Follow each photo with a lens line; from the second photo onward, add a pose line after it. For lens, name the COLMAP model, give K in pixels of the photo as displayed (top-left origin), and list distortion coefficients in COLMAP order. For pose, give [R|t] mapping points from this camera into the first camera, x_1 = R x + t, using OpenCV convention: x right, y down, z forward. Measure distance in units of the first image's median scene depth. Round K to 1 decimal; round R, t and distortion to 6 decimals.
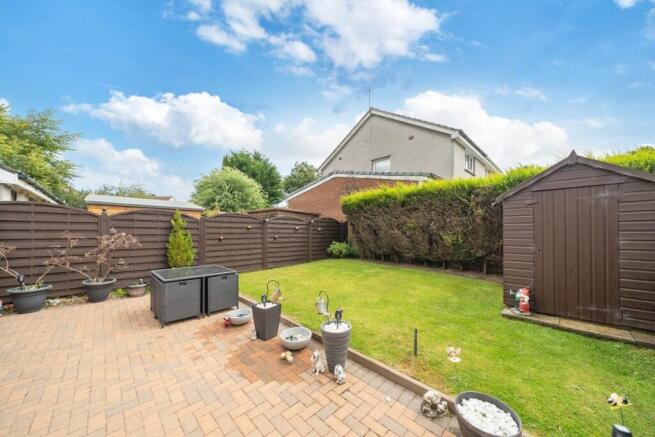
lens RADIAL K [[234.9, 0, 327.8], [0, 234.9, 226.5], [0, 0, 1]] dist [-0.000684, 0.000054]
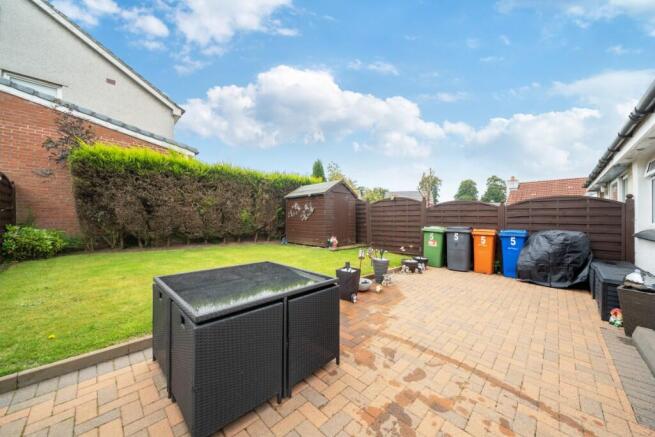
lens RADIAL K [[234.9, 0, 327.8], [0, 234.9, 226.5], [0, 0, 1]] dist [-0.000684, 0.000054]
pose [[0.004354, -0.037494, 0.999287, -0.633539], [-0.026608, 0.998939, 0.037597, 0.044846], [-0.999636, -0.026753, 0.003352, 0.512952]]
